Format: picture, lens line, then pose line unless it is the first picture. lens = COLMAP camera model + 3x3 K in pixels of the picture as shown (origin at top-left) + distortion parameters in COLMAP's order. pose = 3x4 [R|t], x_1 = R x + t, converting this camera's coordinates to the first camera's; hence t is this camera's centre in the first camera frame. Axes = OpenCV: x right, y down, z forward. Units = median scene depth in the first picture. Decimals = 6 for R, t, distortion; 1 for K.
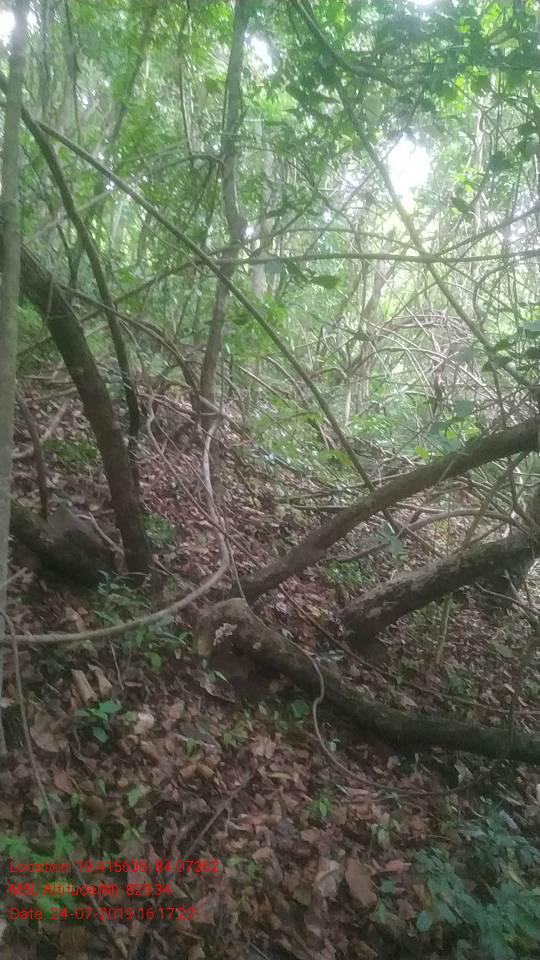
lens RADIAL K [[683.5, 0, 269.5], [0, 683.5, 480.1], [0, 0, 1]] dist [-0.006915, -0.013105]
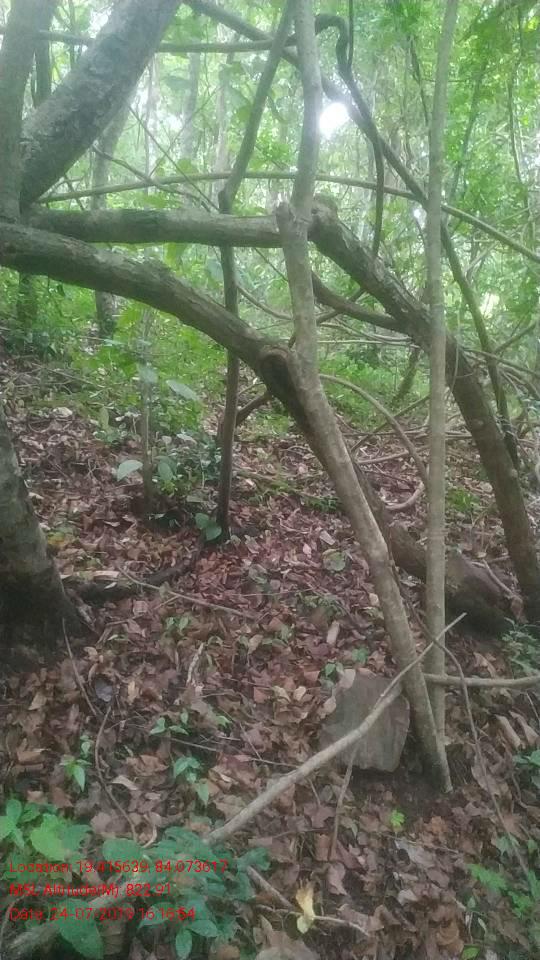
lens RADIAL K [[683.5, 0, 269.9], [0, 683.5, 481.2], [0, 0, 1]] dist [-0.006915, -0.013105]
pose [[0.897217, -0.055662, -0.438067, -0.119035], [0.026787, 0.997057, -0.071826, -0.005731], [0.440776, 0.052709, 0.896068, -0.075005]]
